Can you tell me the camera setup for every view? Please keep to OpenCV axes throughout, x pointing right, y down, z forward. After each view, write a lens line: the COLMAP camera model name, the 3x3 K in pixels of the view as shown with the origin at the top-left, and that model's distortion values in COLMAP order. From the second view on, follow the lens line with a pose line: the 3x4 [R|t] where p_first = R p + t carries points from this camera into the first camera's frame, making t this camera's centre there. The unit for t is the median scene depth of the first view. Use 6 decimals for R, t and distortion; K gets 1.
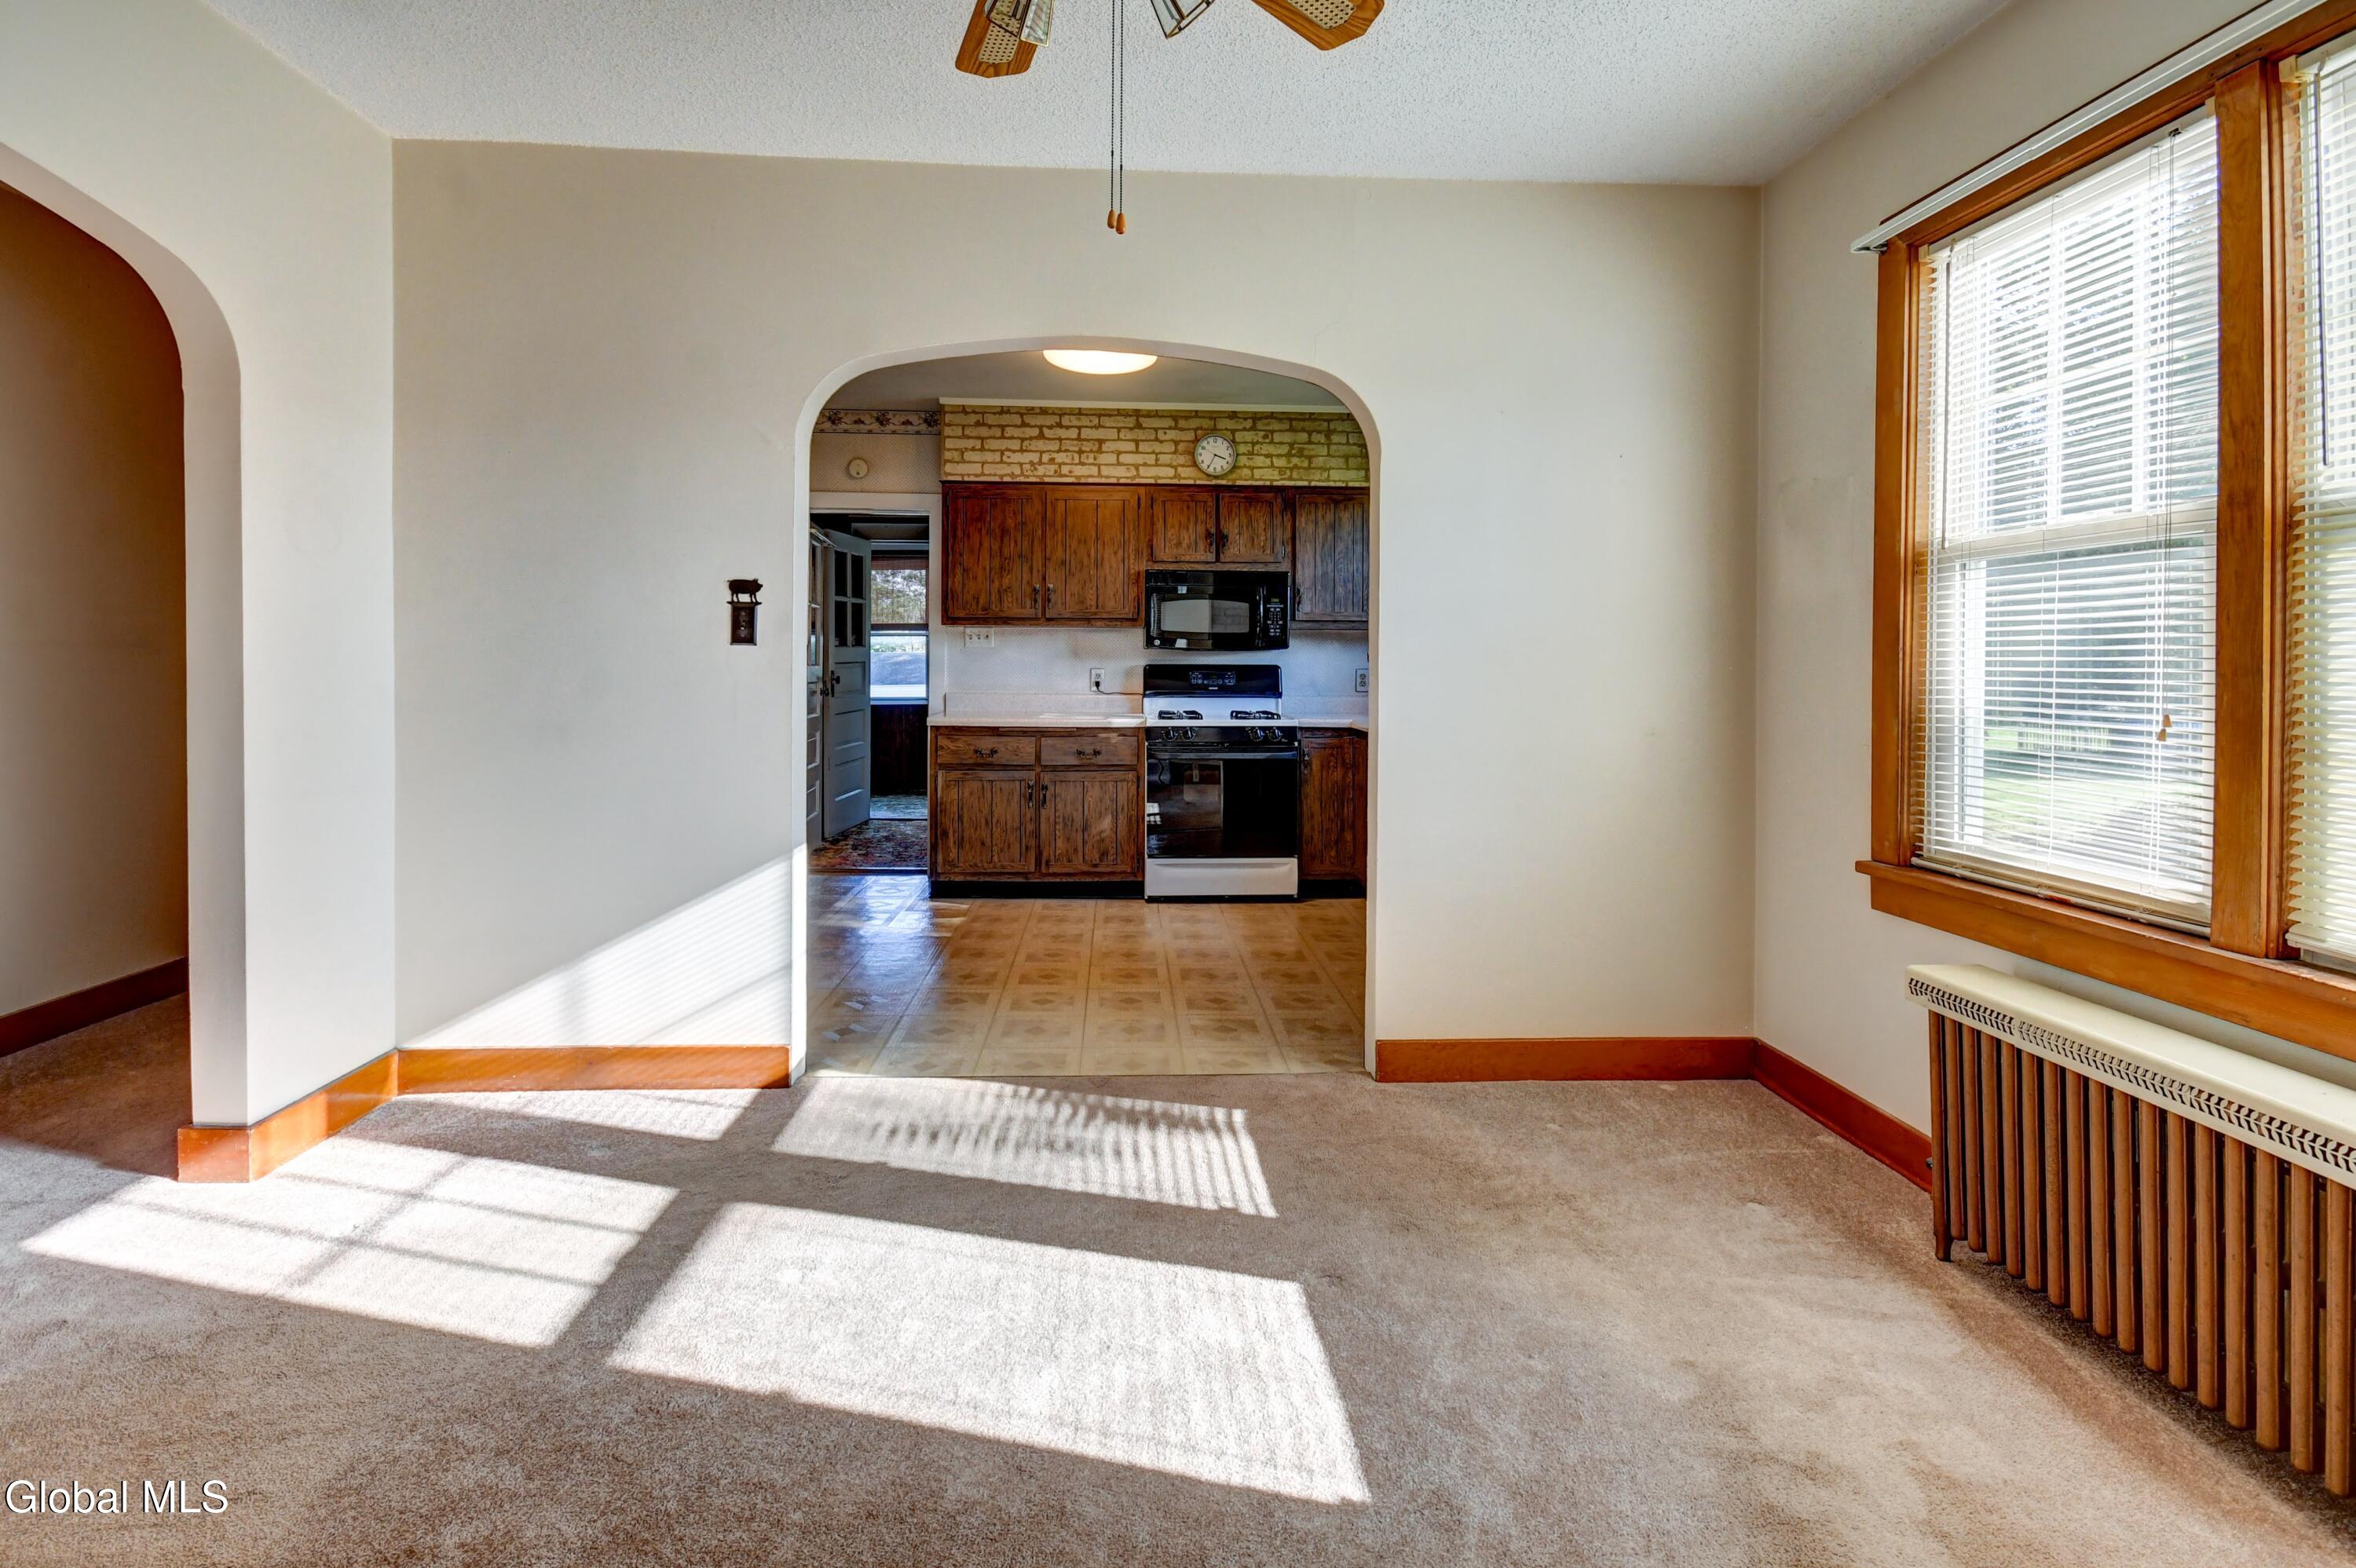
lens RADIAL K [[1091.0, 0, 1151.1], [0, 1091.0, 658.7], [0, 0, 1]] dist [0.002497, -0.001320]
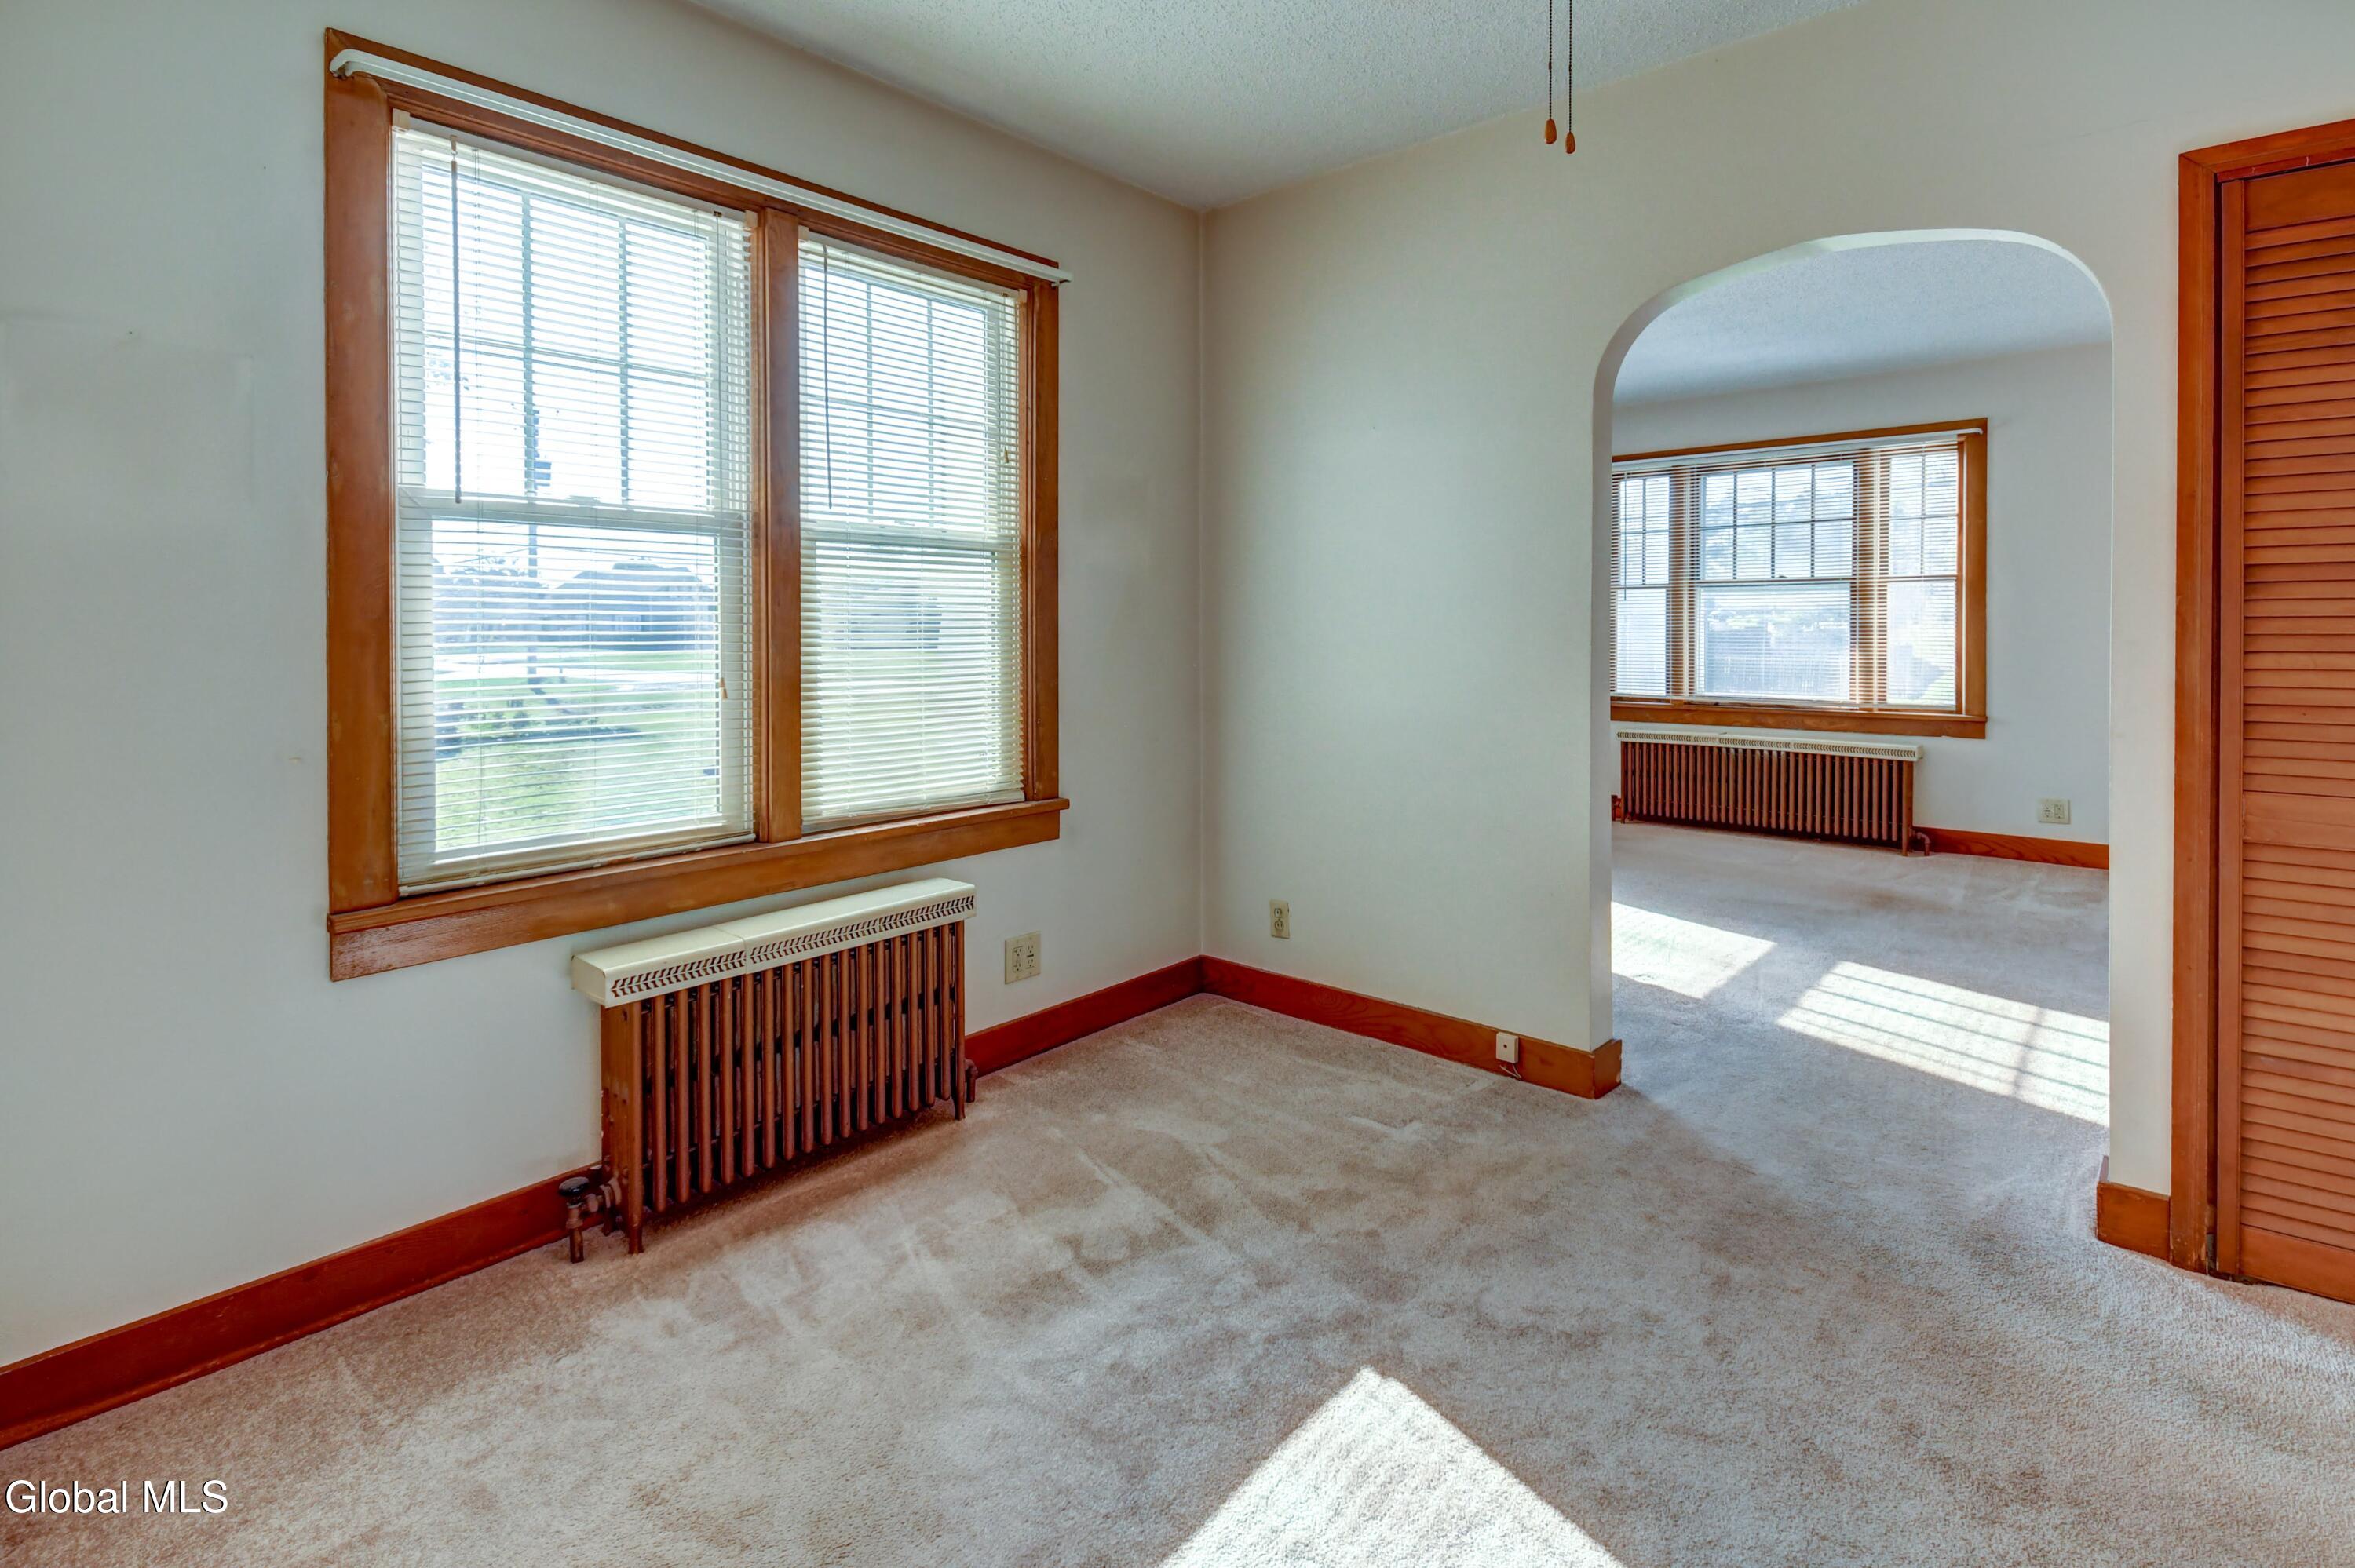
lens RADIAL K [[1135.4, 0, 1240.3], [0, 1135.4, 639.8], [0, 0, 1]] dist [-0.006047, 0.002443]
pose [[-0.753691, -0.009348, 0.657163, -0.236321], [-0.002079, 0.999928, 0.011839, -0.005285], [-0.657226, 0.007557, -0.753656, 1.001812]]
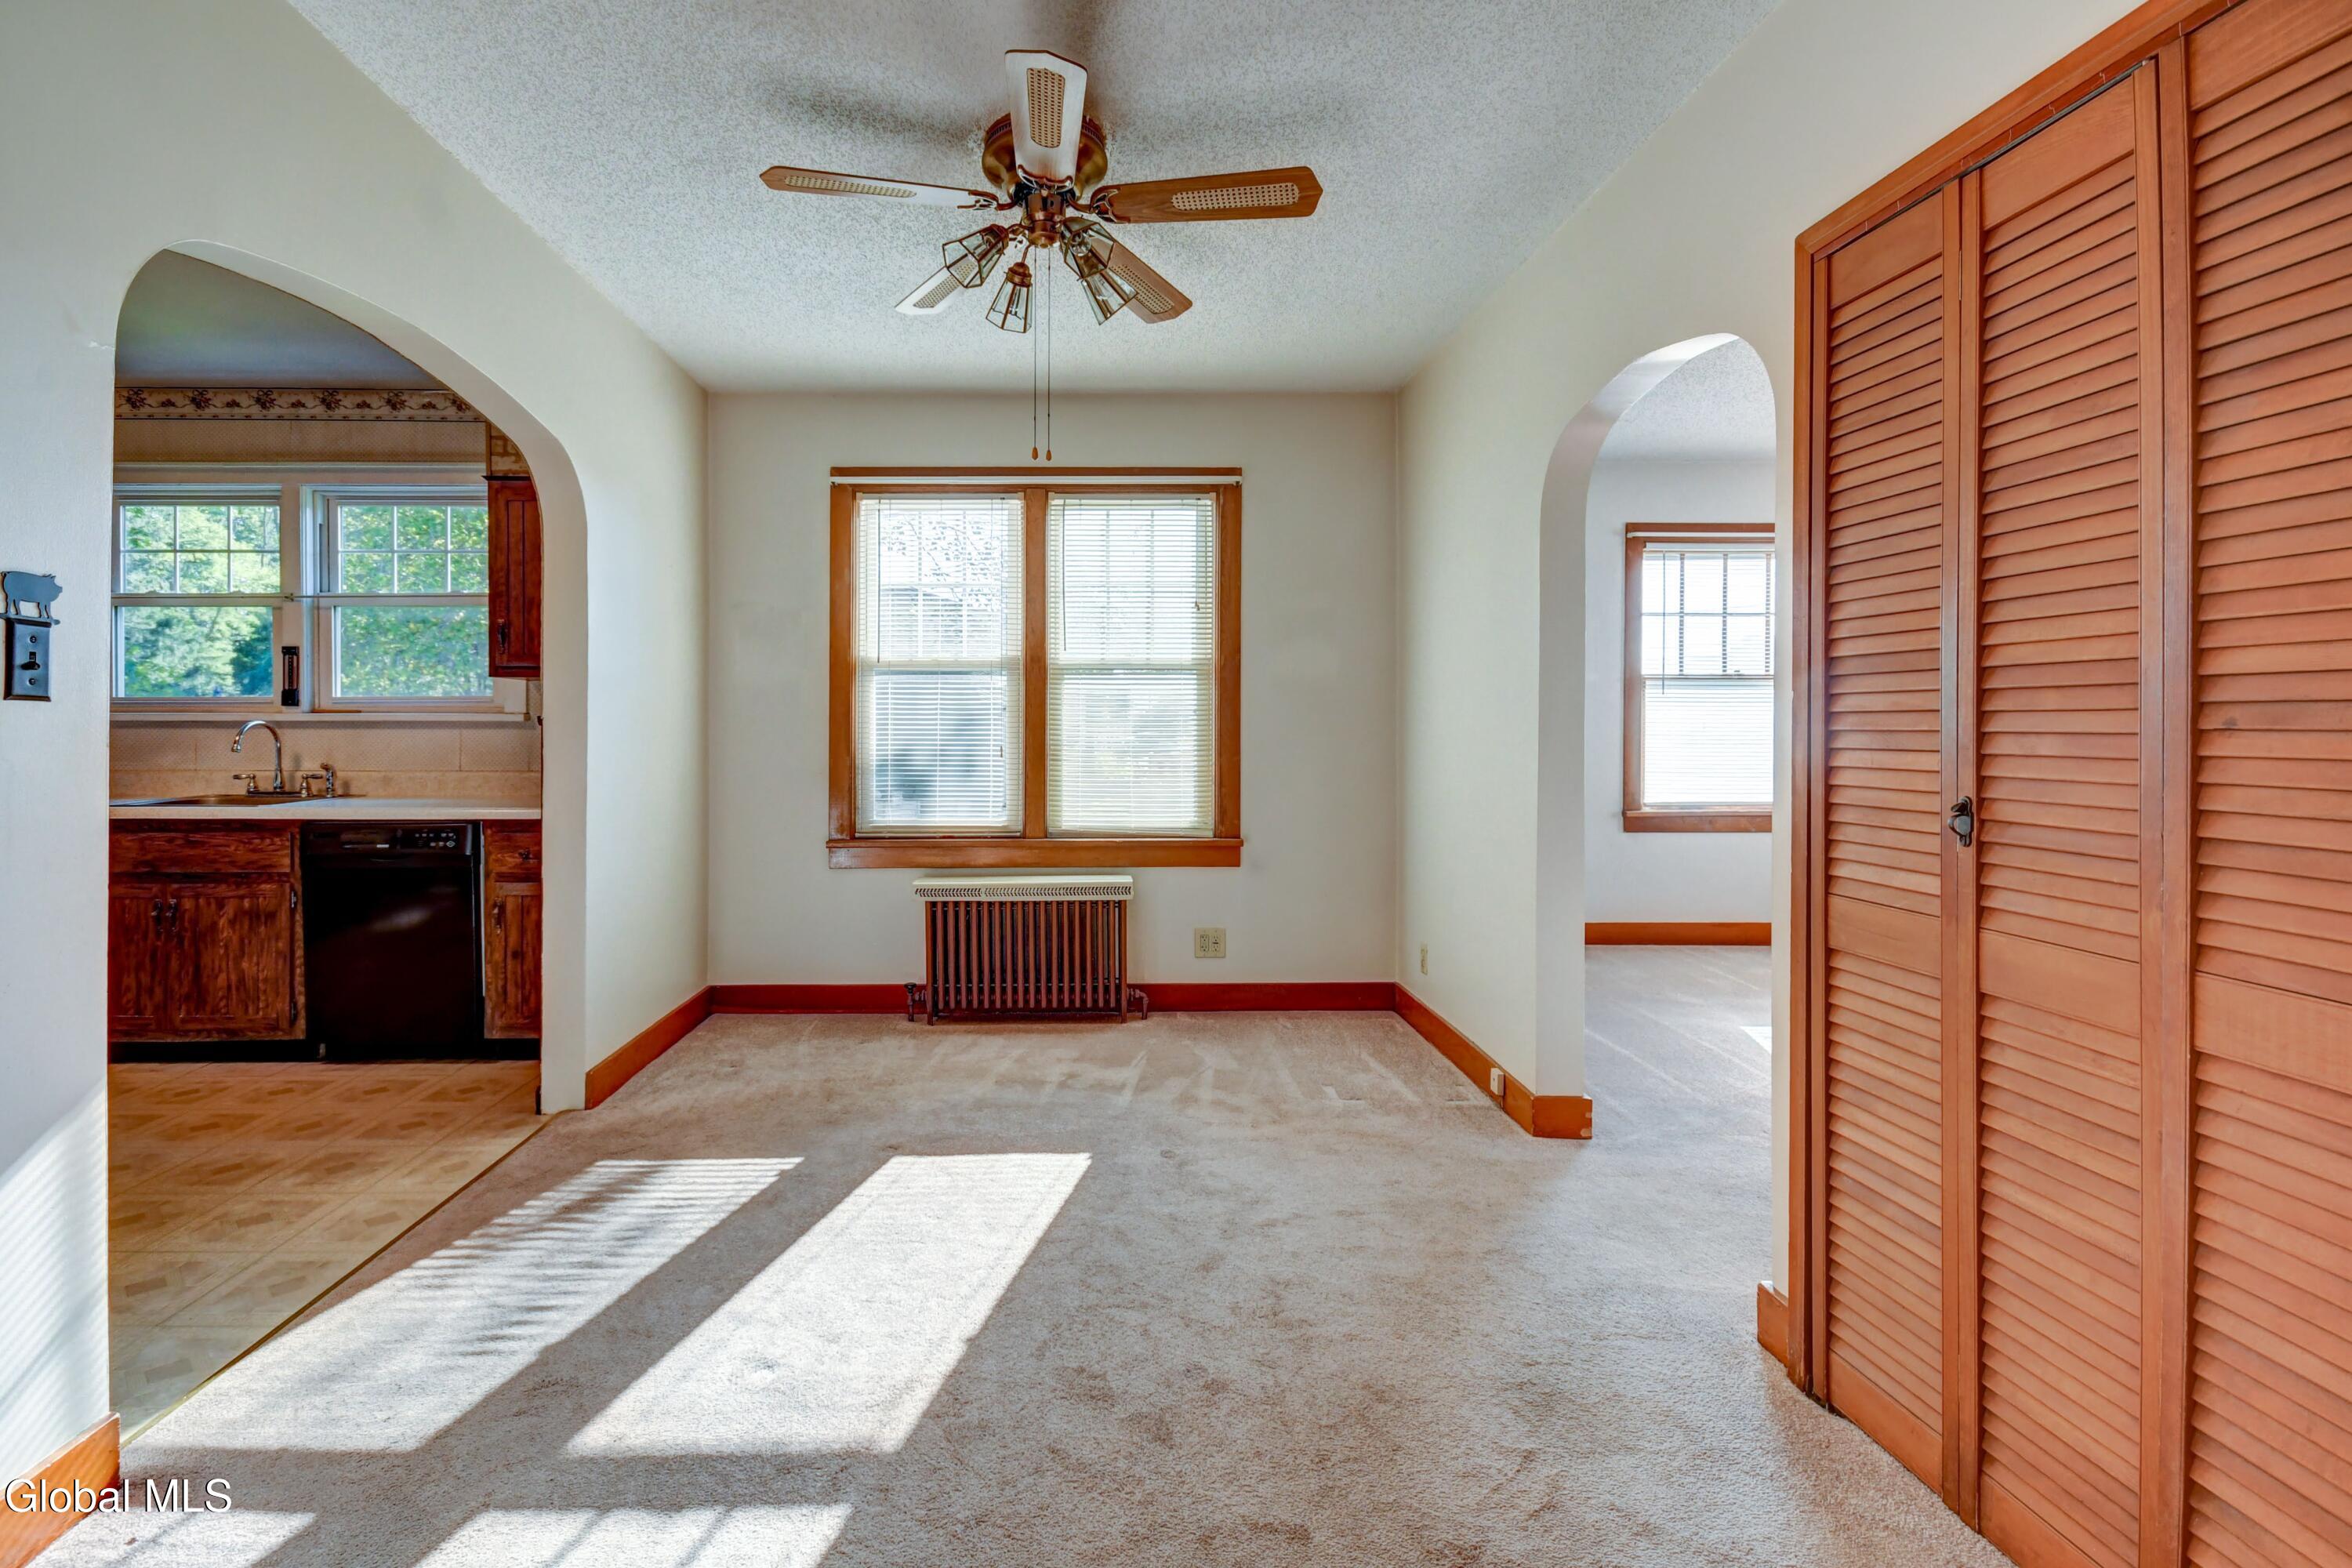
lens RADIAL K [[1089.3, 0, 1104.5], [0, 1089.3, 718.5], [0, 0, 1]] dist [0.002497, -0.001320]
pose [[-0.002618, -0.000975, 0.999996, -0.889121], [-0.004477, 0.999990, 0.000963, -0.007000], [-0.999987, -0.004474, -0.002623, 0.495026]]
